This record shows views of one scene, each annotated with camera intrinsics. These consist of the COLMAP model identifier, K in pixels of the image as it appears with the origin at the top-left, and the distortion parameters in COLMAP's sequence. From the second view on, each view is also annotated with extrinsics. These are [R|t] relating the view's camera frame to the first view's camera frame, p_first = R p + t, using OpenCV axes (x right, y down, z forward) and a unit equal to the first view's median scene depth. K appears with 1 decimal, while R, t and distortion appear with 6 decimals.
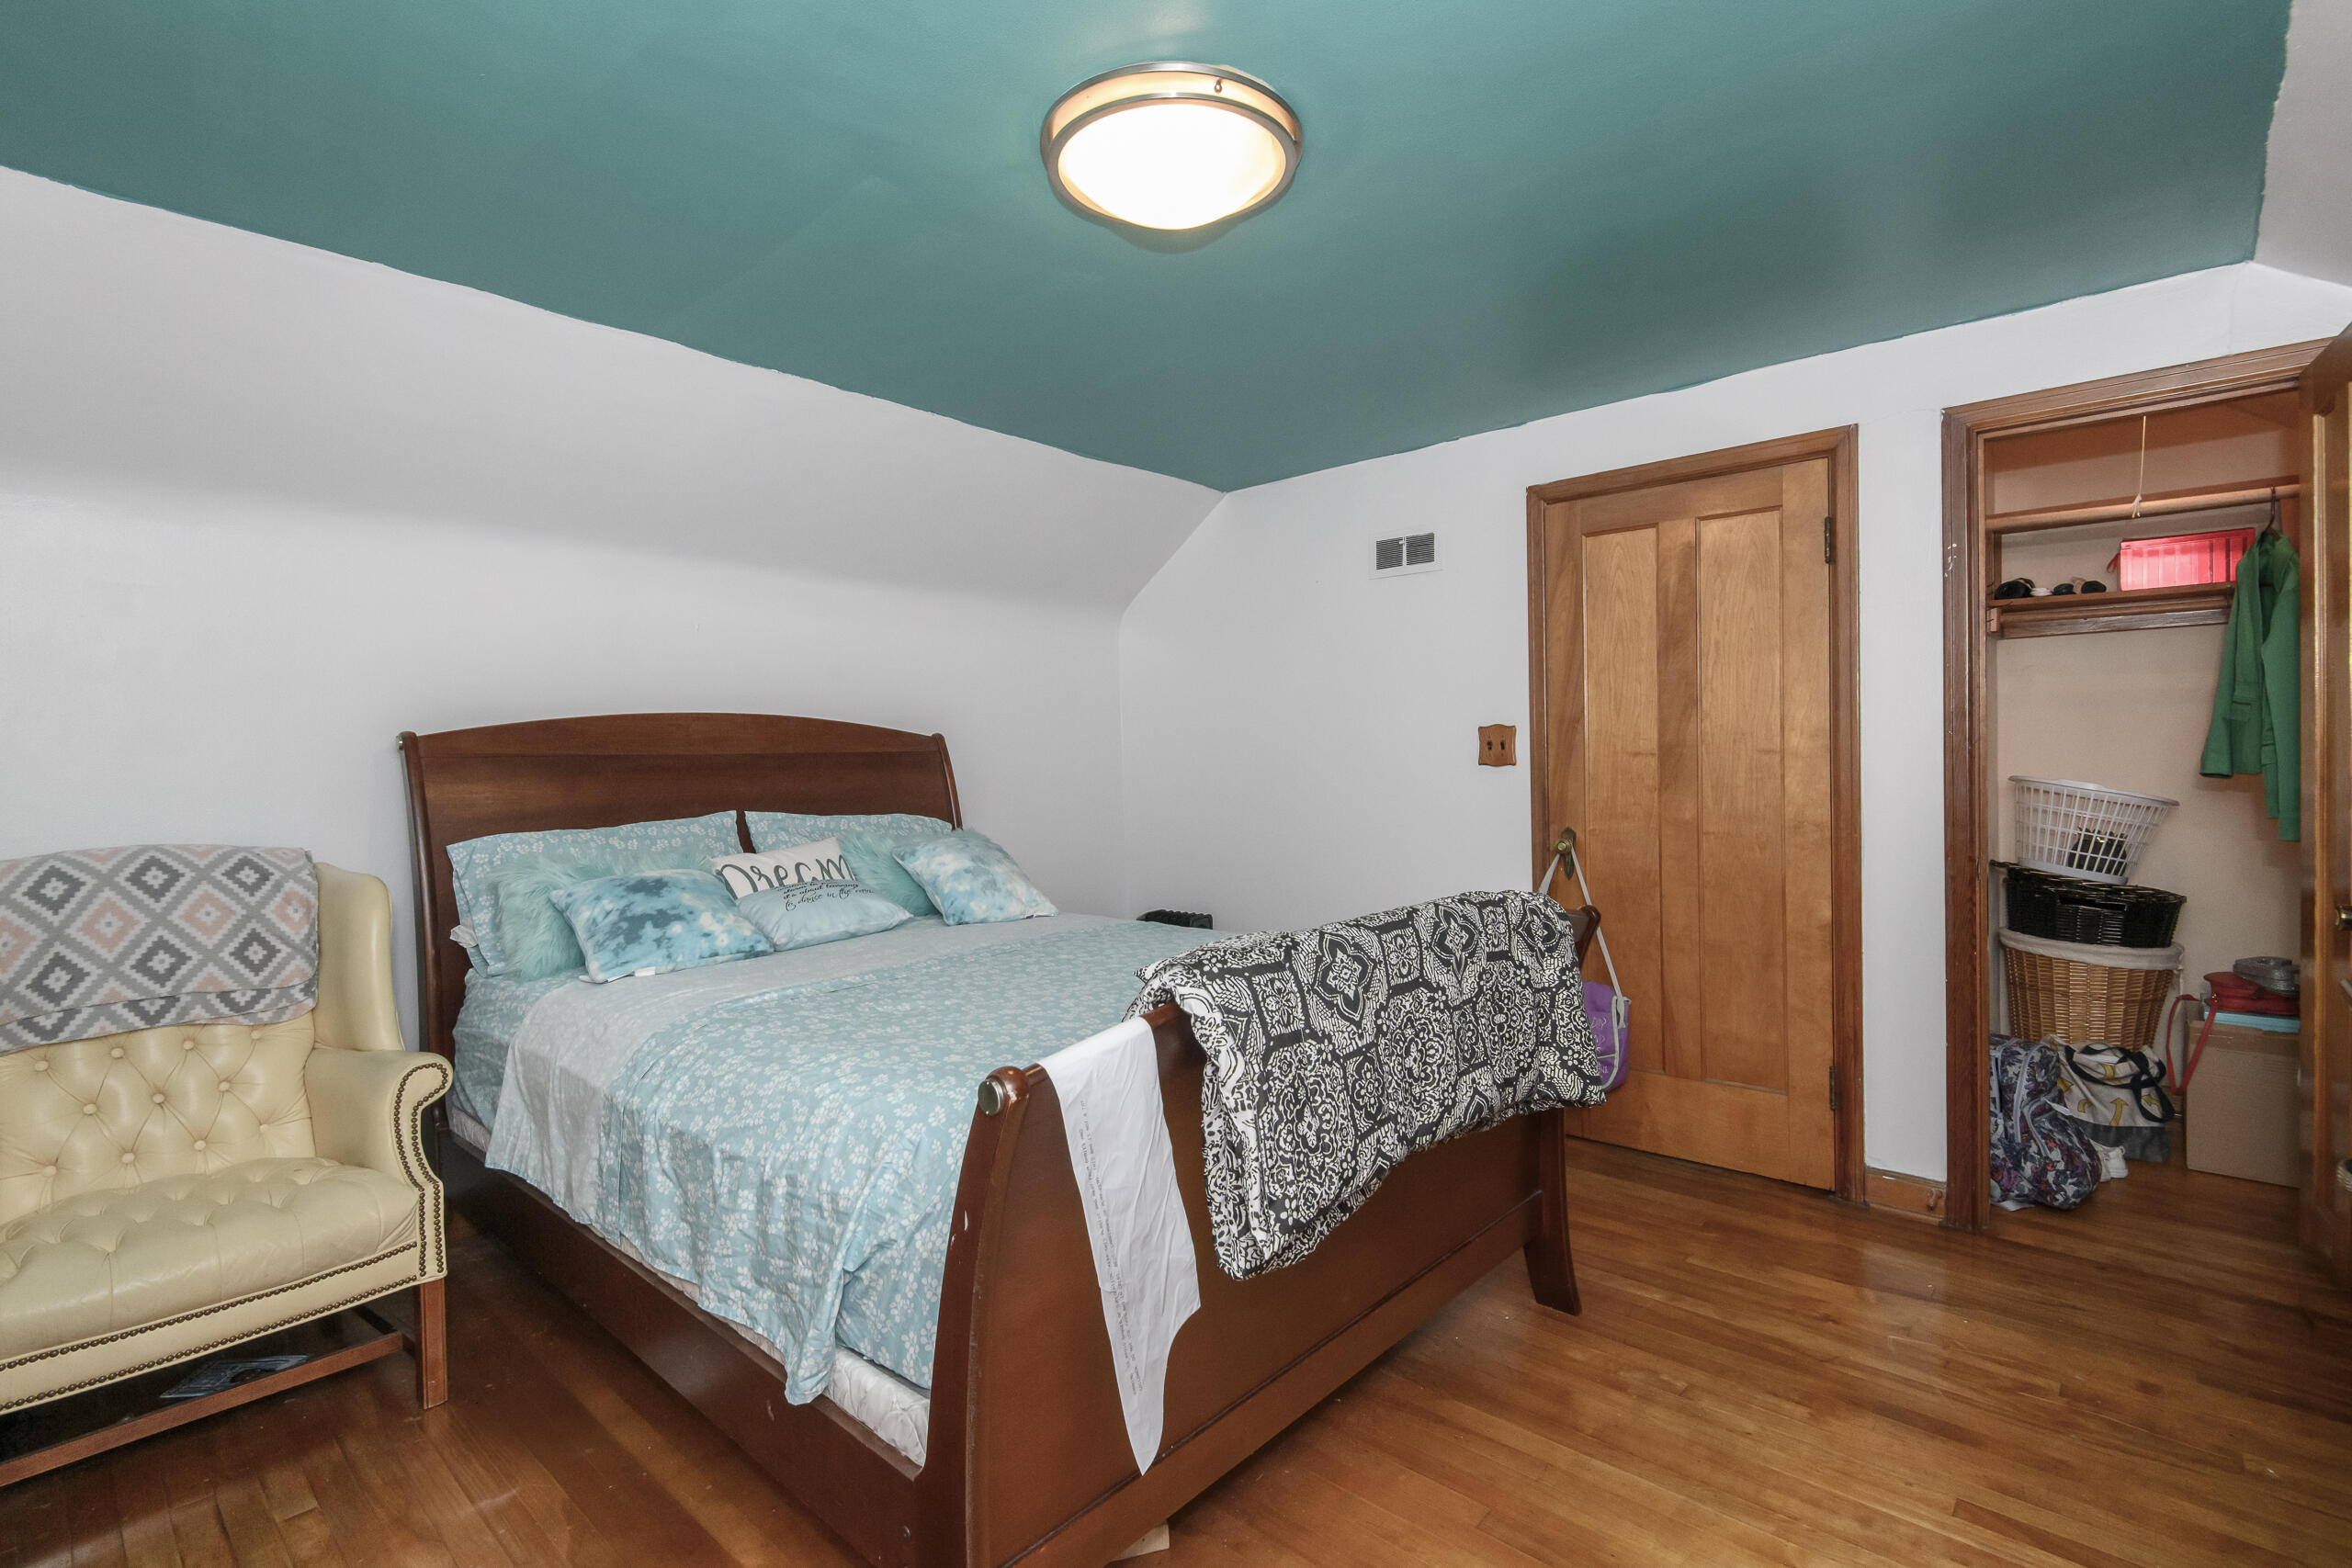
lens RADIAL K [[1092.4, 0, 1188.8], [0, 1092.4, 772.9], [0, 0, 1]] dist [0.009215, 0.000030]
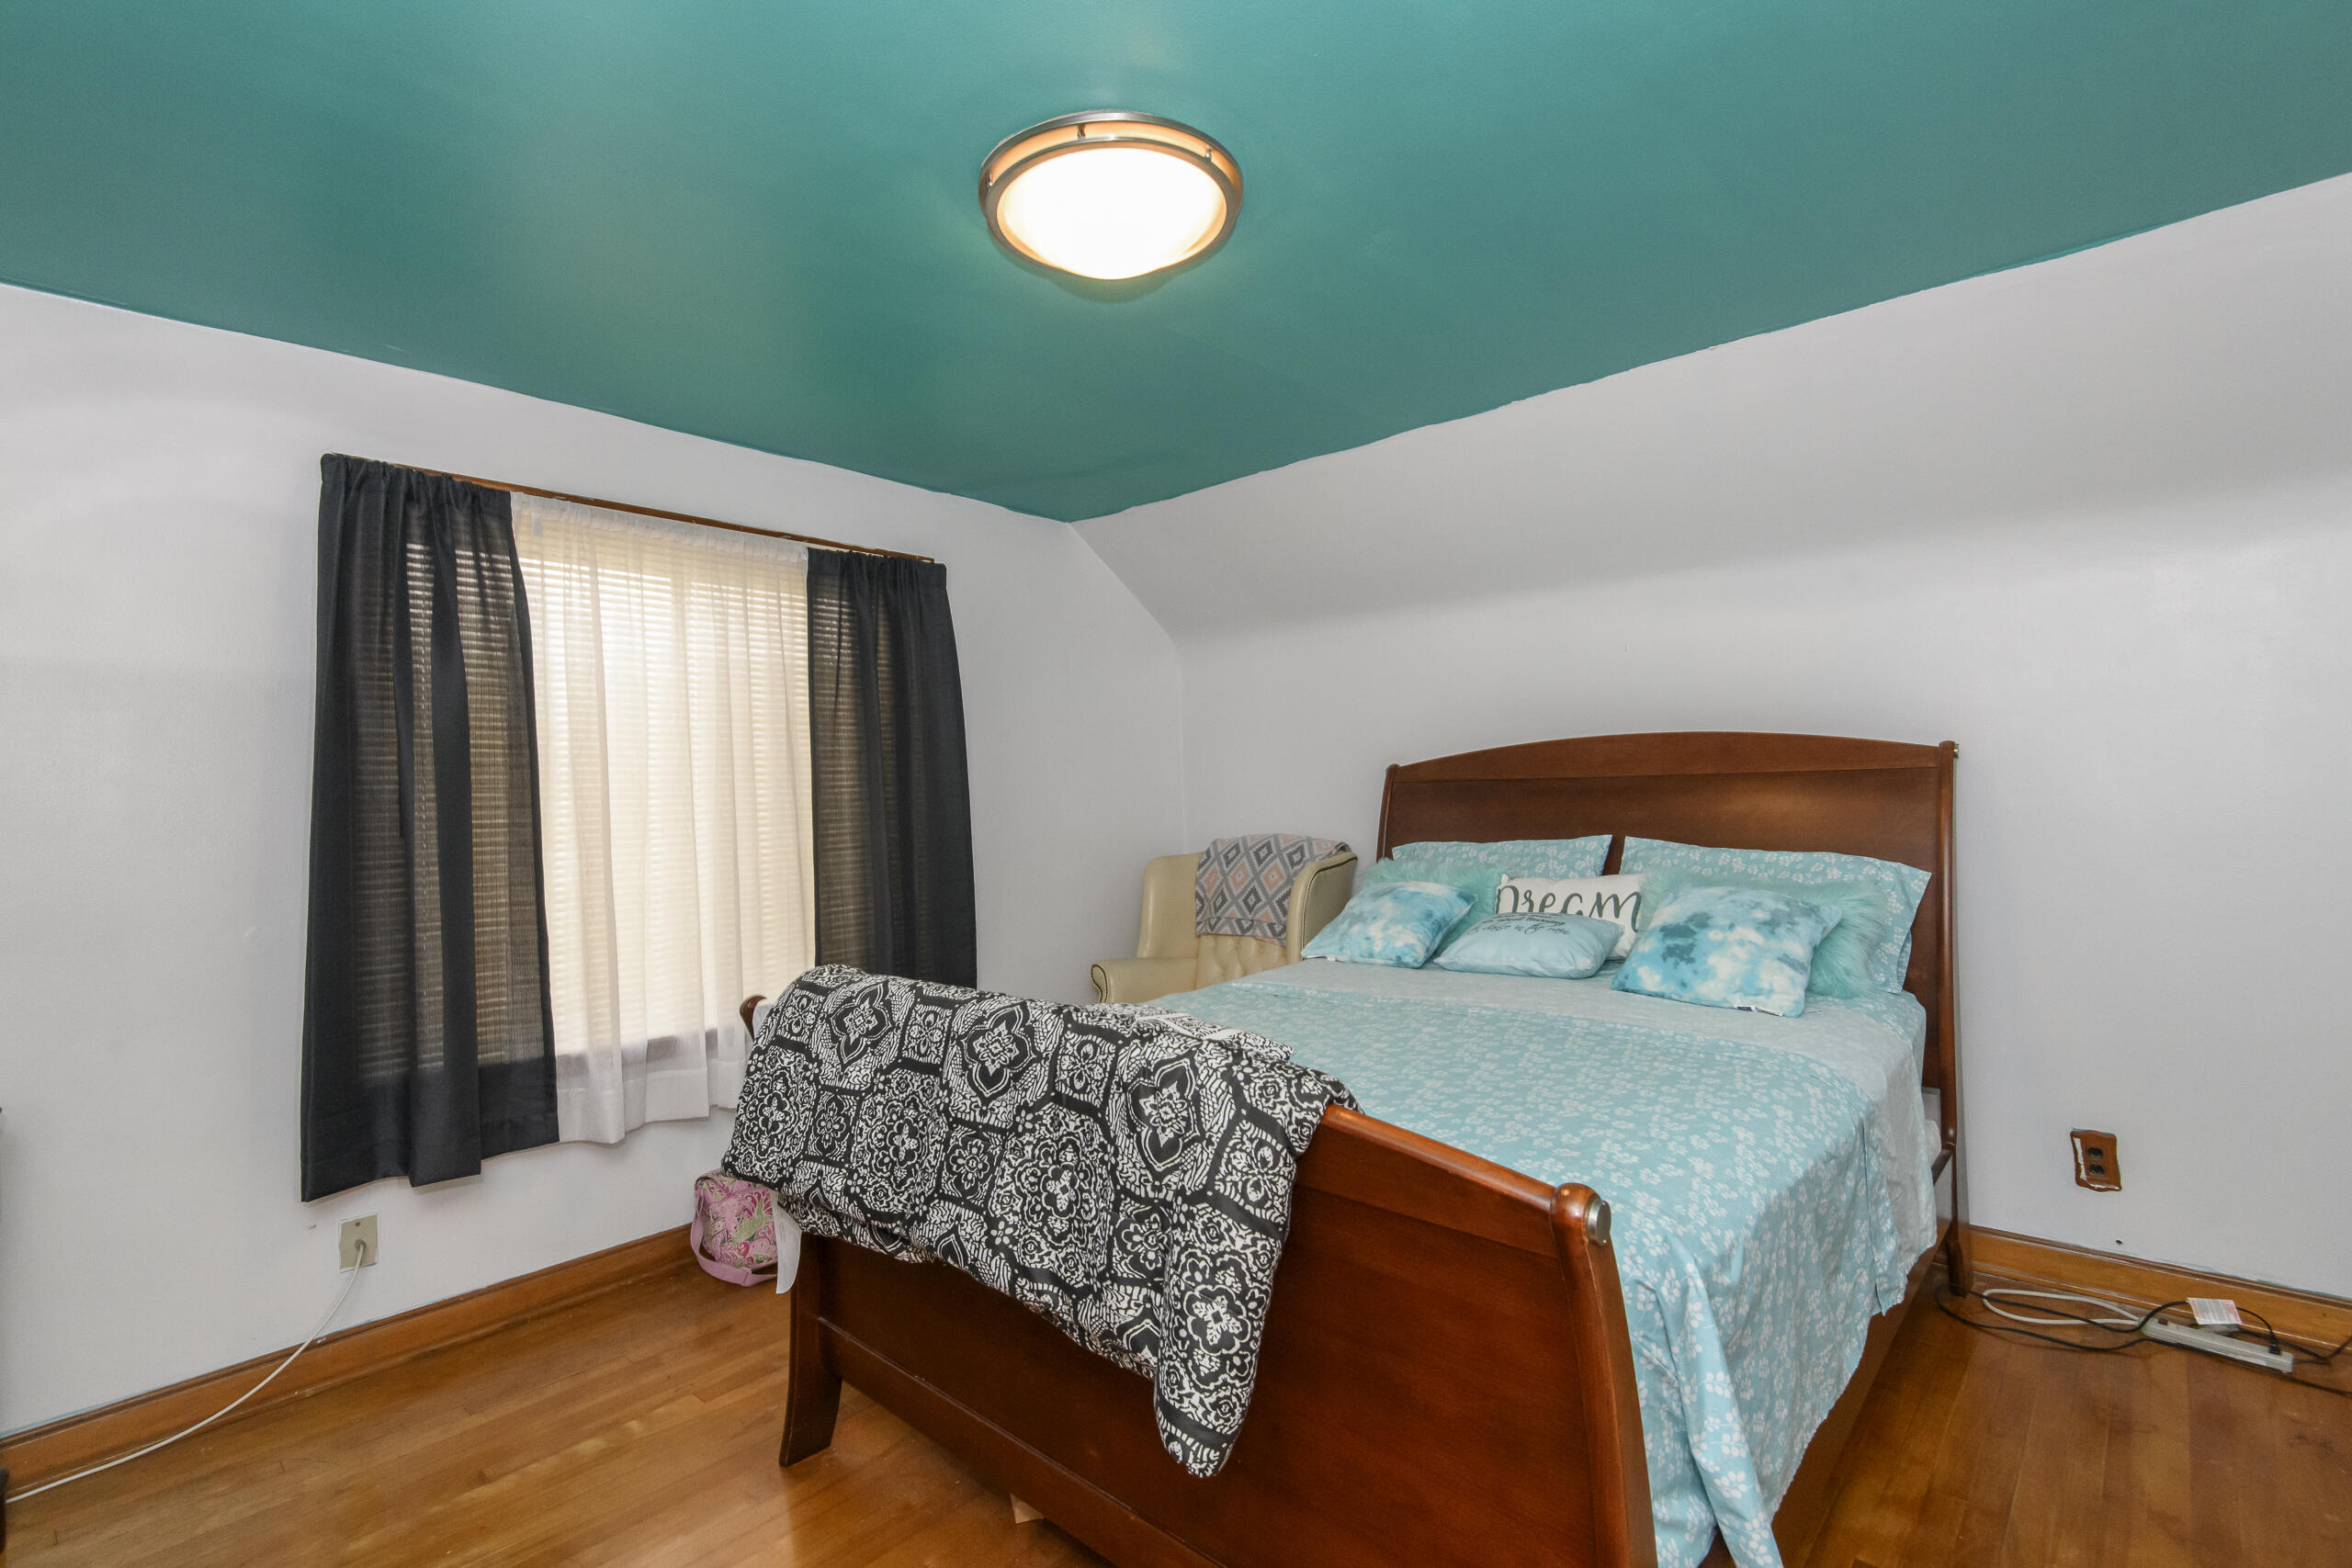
lens RADIAL K [[1092.4, 0, 1177.4], [0, 1092.4, 784.1], [0, 0, 1]] dist [0.009215, 0.000030]
pose [[0.011966, 0.015576, -0.999807, 0.995783], [0.005770, 0.999861, 0.015646, -0.051617], [0.999912, -0.005956, 0.011874, 1.064254]]
